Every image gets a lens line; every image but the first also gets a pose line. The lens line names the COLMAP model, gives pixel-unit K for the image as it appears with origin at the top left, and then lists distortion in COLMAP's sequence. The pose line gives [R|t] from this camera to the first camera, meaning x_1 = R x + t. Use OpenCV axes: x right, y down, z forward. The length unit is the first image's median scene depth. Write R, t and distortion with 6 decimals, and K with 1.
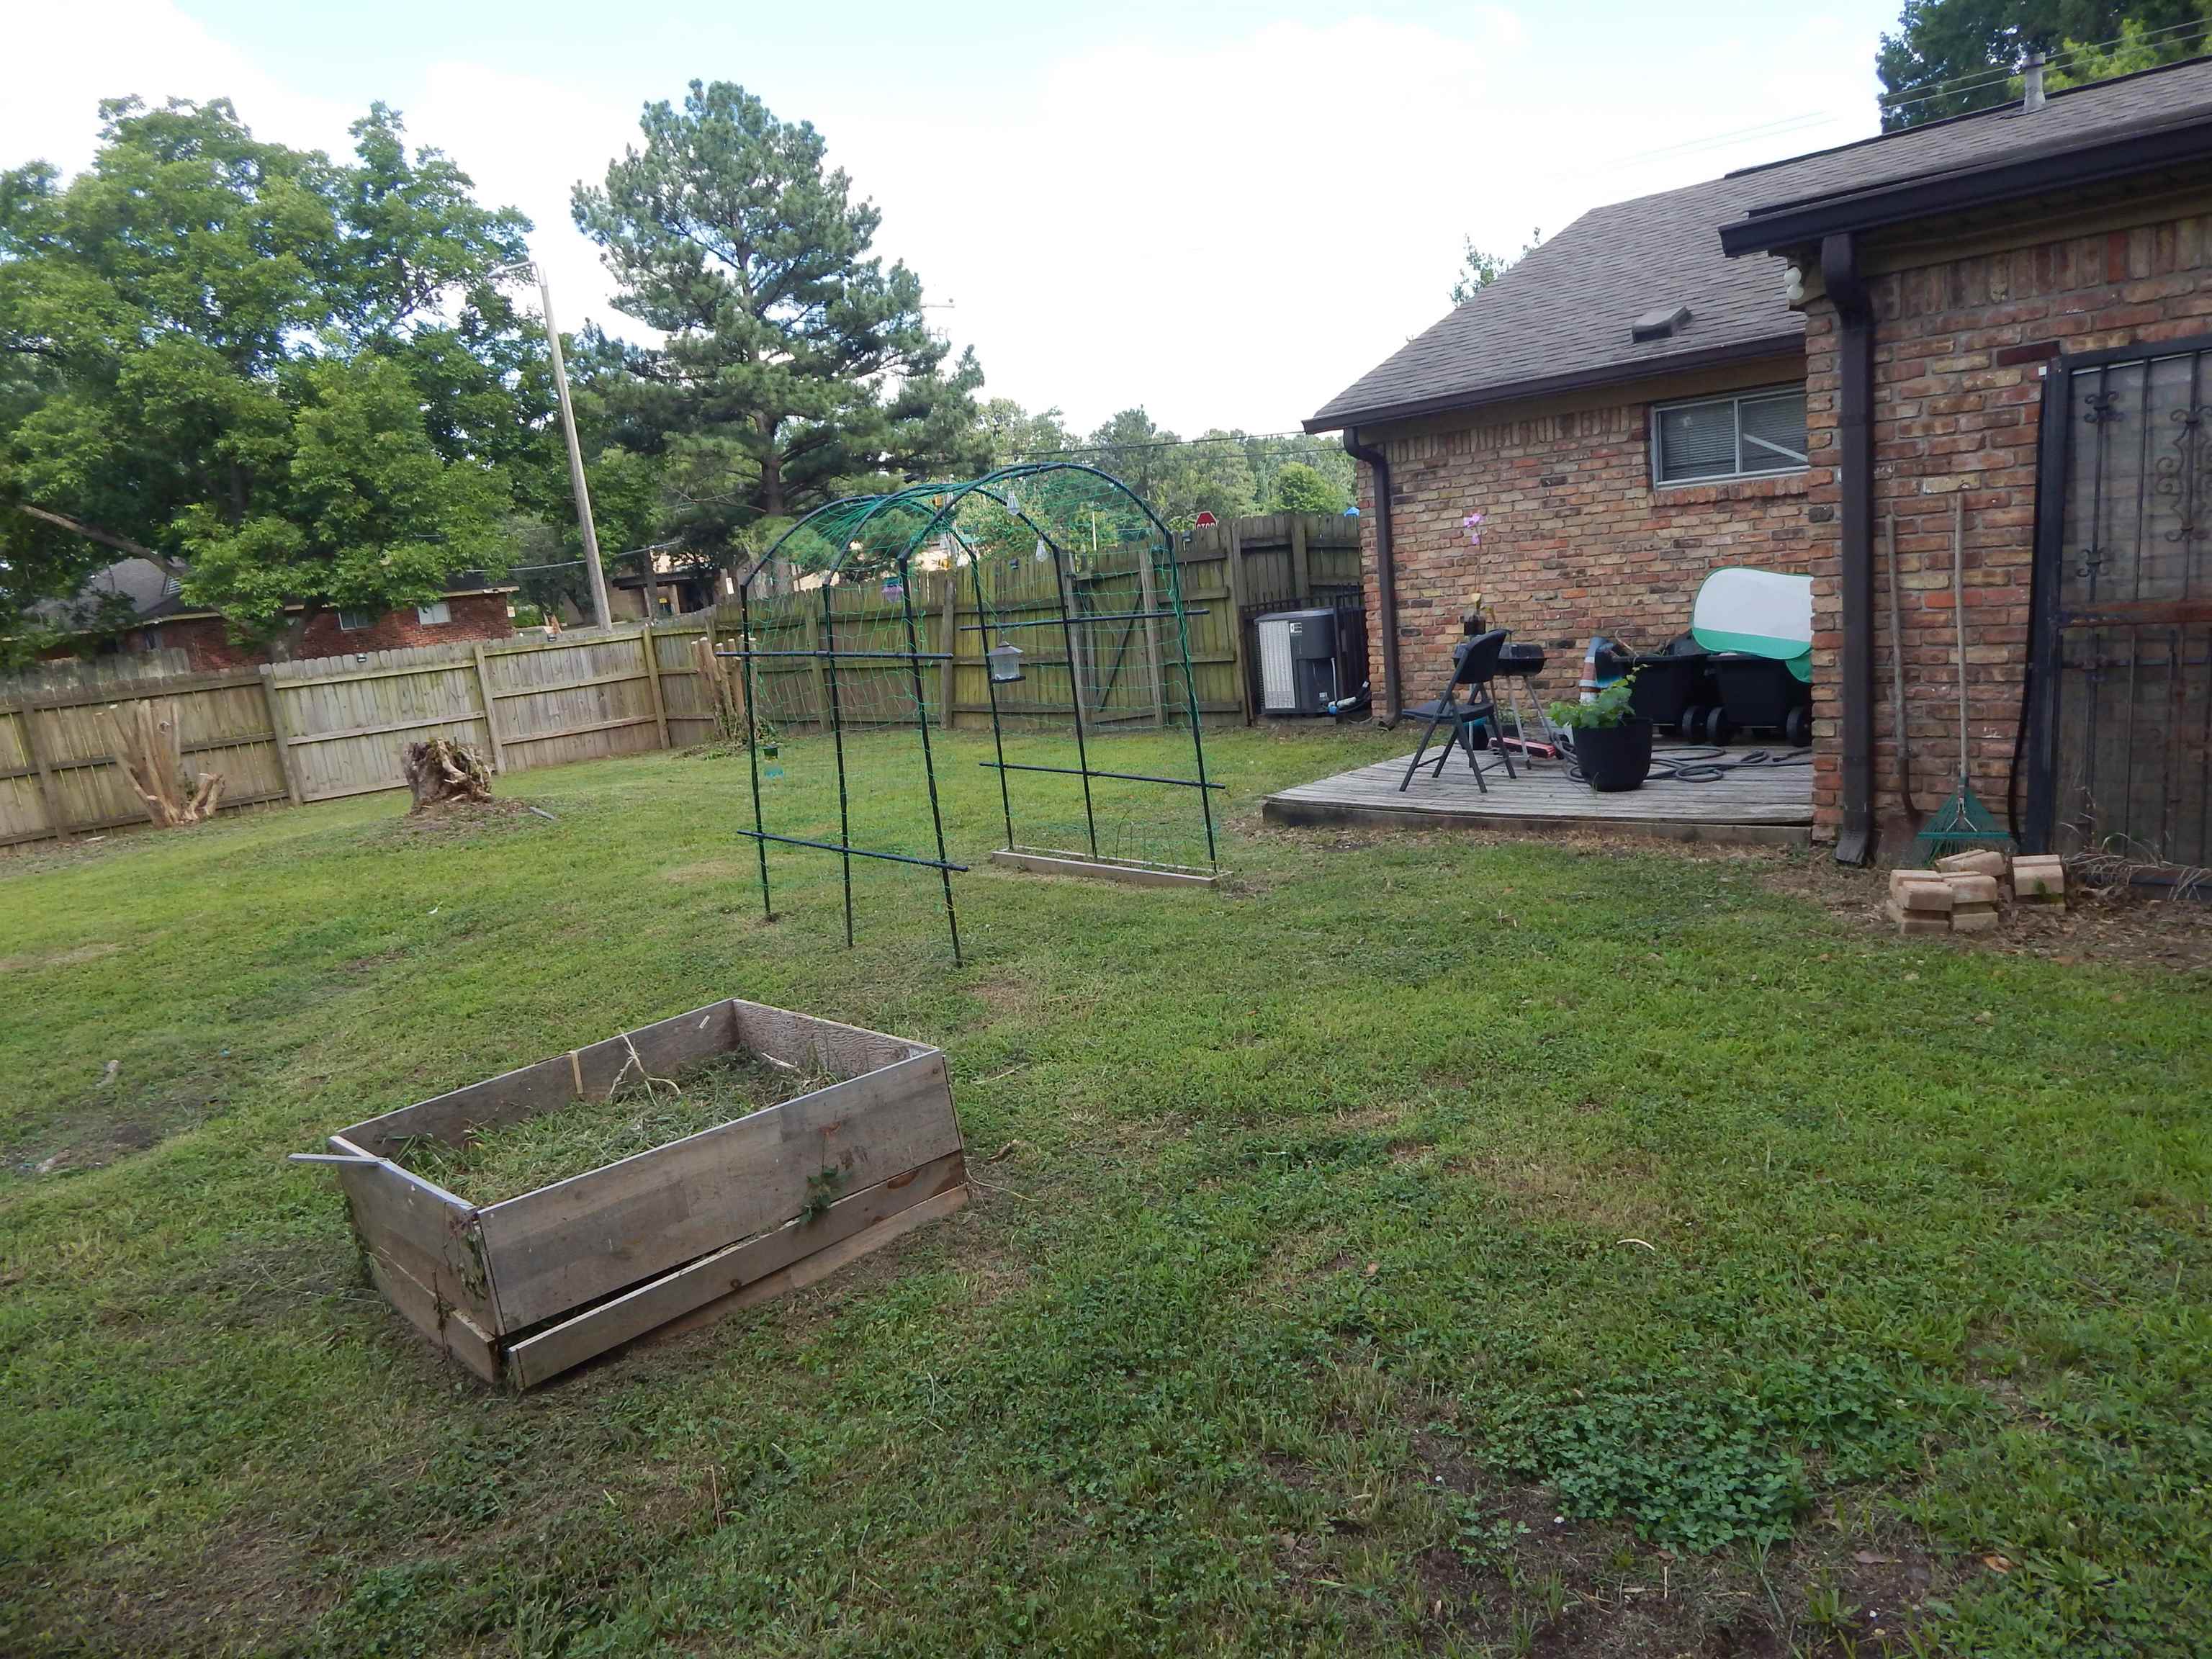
lens RADIAL K [[1458.4, 0, 1089.5], [0, 1458.4, 809.1], [0, 0, 1]] dist [-0.003848, -0.004024]
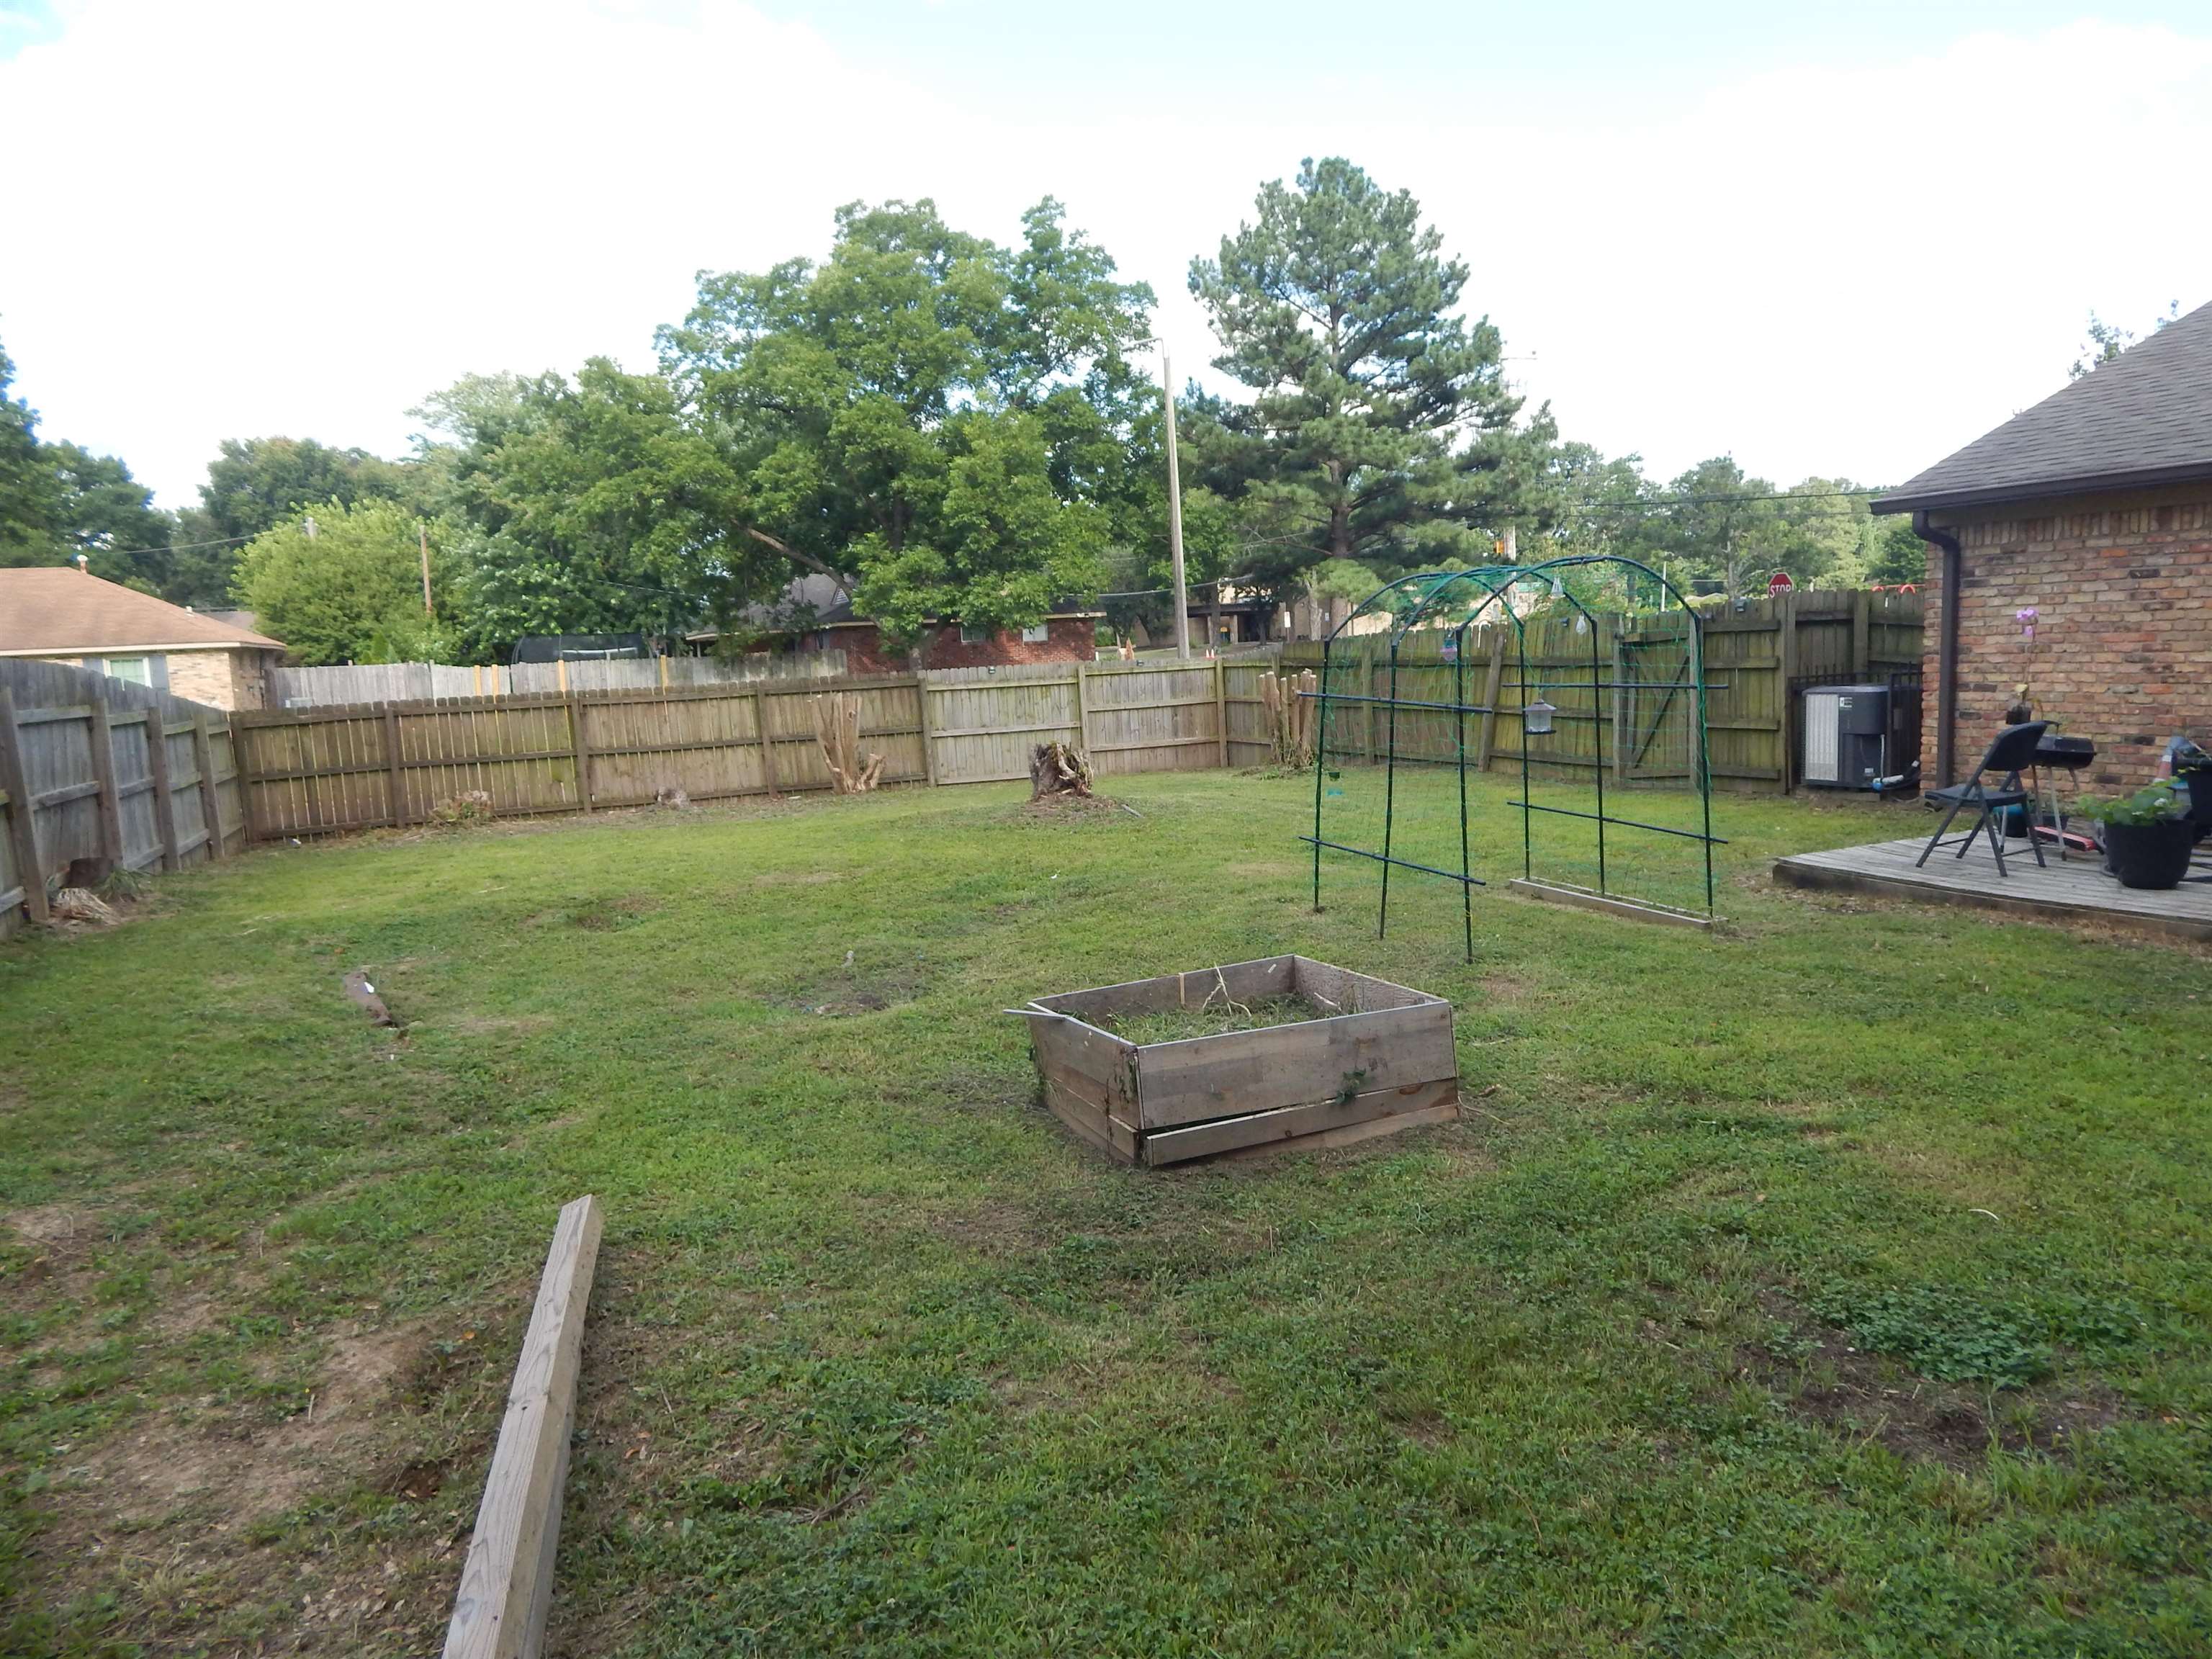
lens RADIAL K [[1458.4, 0, 1089.5], [0, 1458.4, 809.1], [0, 0, 1]] dist [-0.003848, -0.004024]
pose [[0.931123, 0.097452, -0.351443, 0.014204], [-0.105468, 0.994416, -0.003690, 0.008104], [0.349121, 0.040502, 0.936202, -0.120810]]
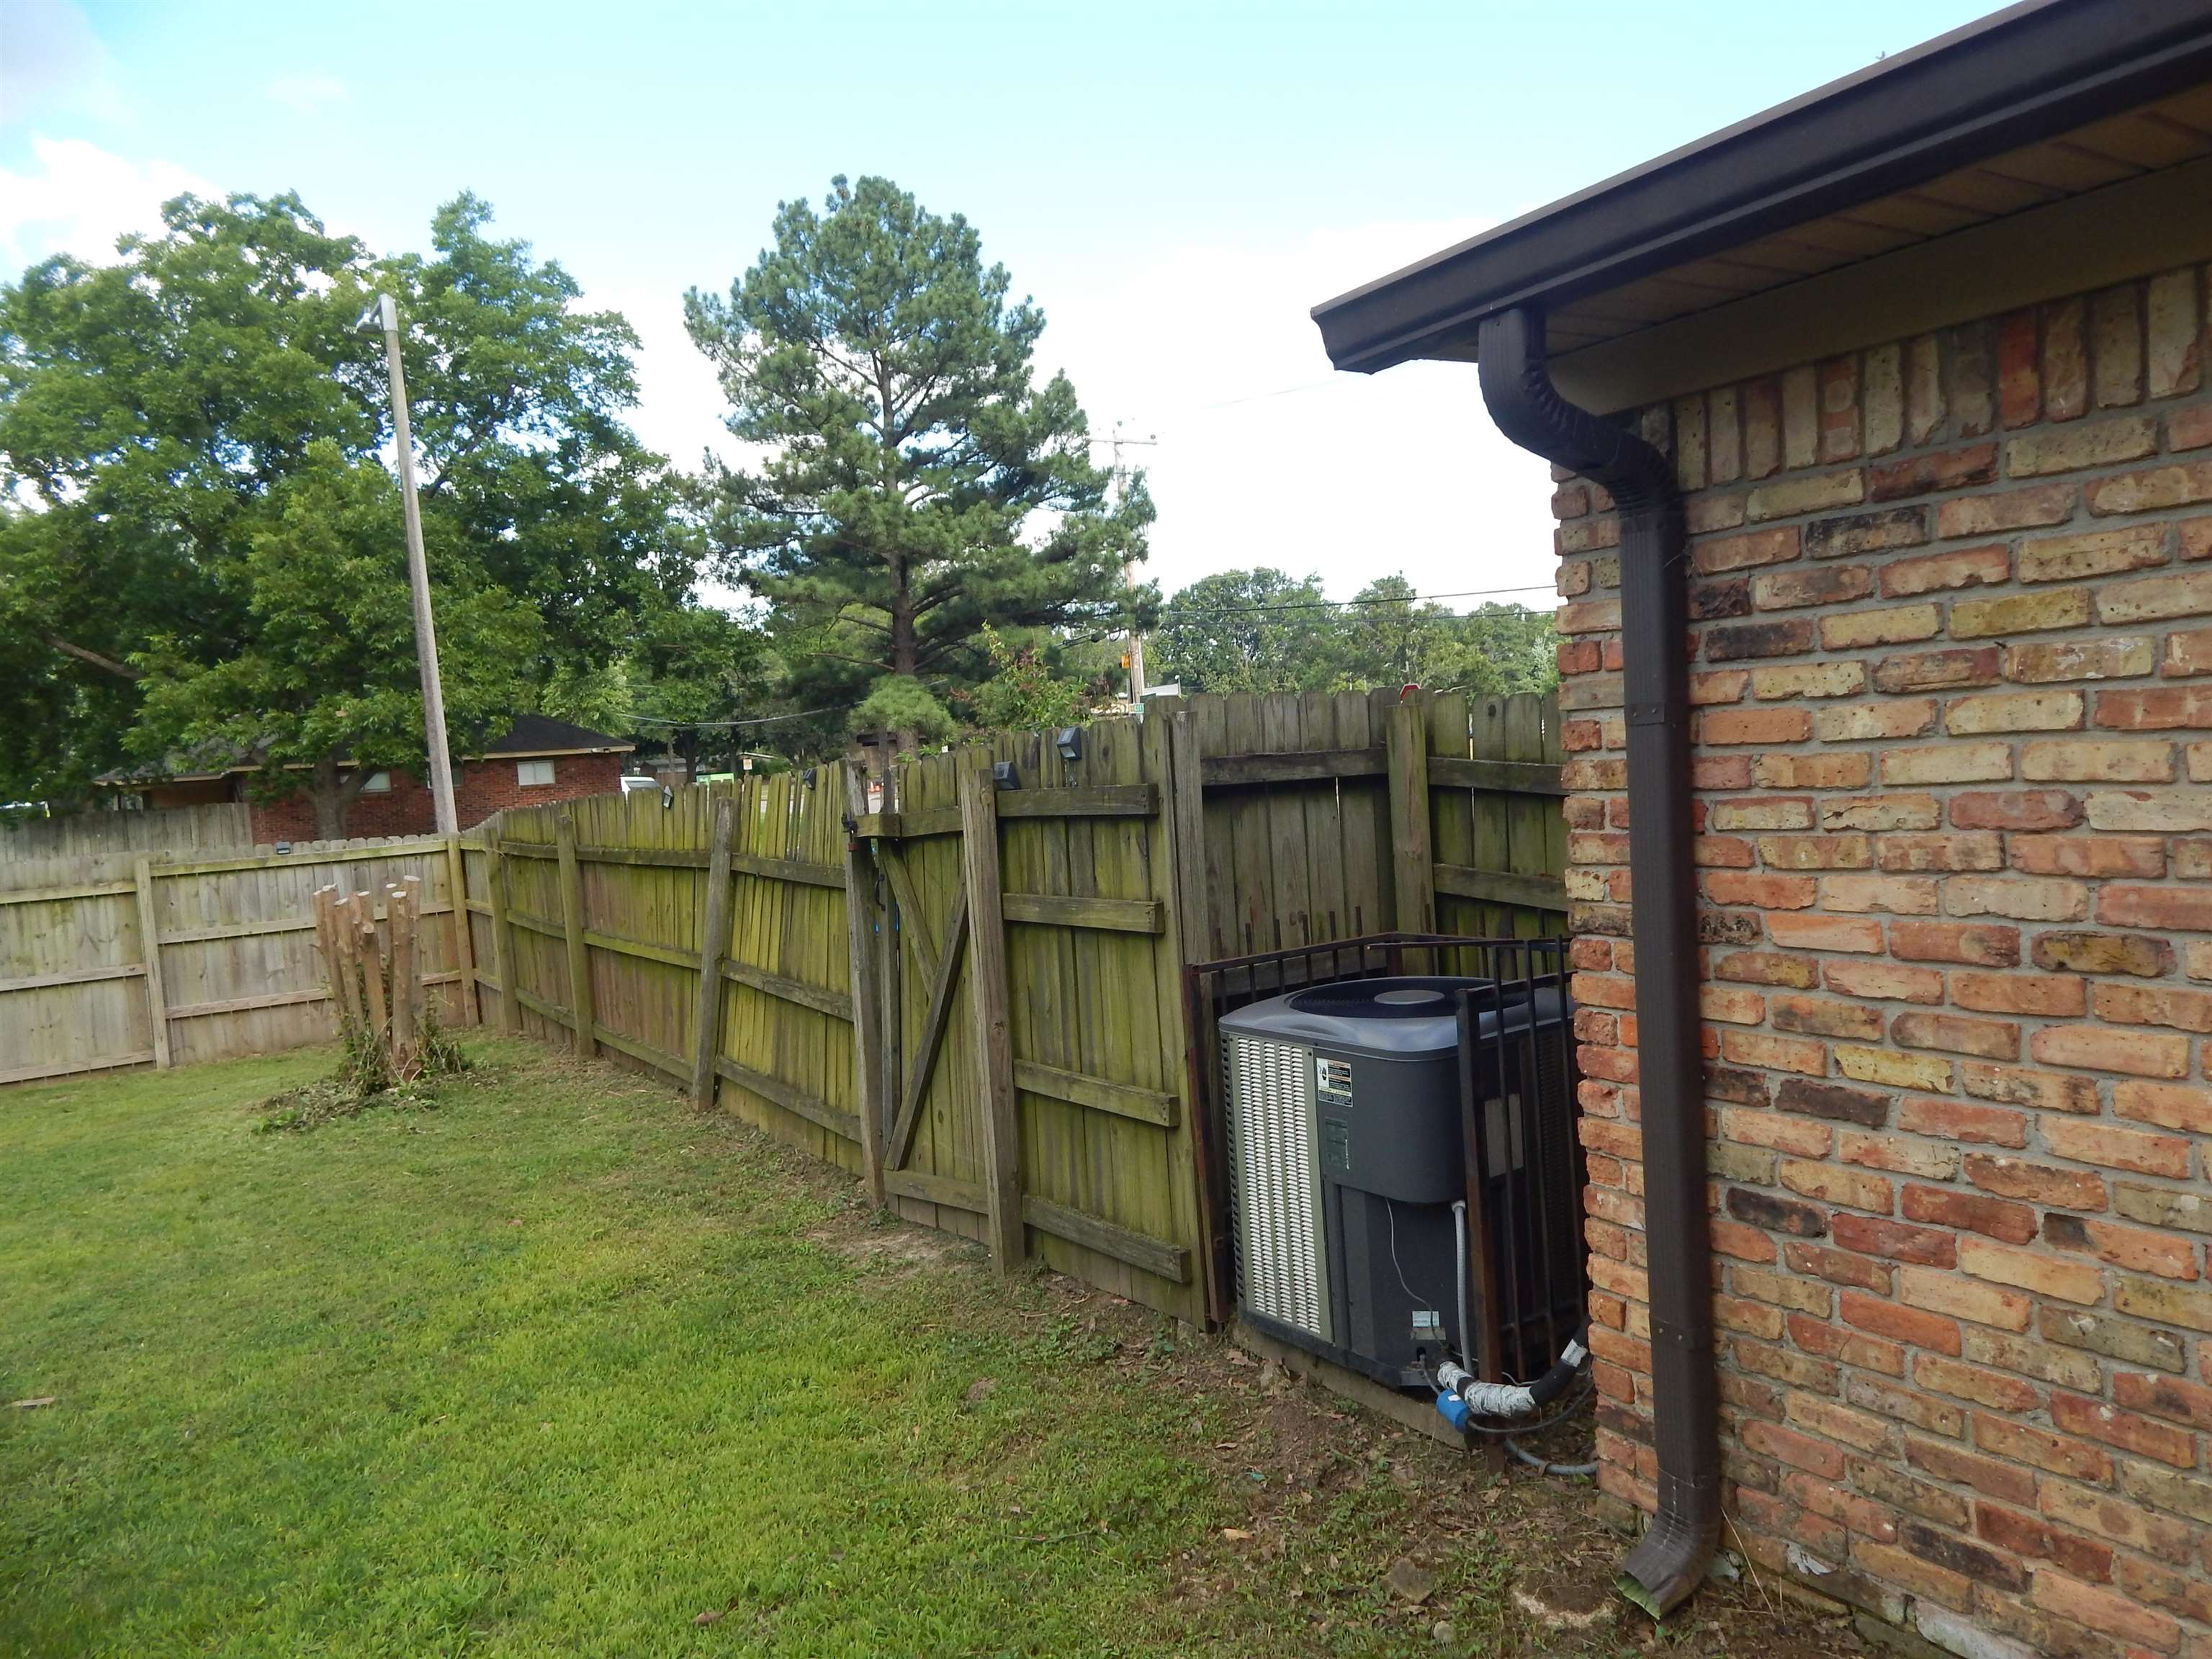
lens RADIAL K [[1354.6, 0, 1131.1], [0, 1354.6, 805.7], [0, 0, 1]] dist [0.004468, -0.000256]
pose [[0.982520, 0.043604, -0.180976, 0.138544], [-0.062920, 0.992751, -0.102400, -0.138165], [0.175199, 0.111997, 0.978142, 0.676994]]
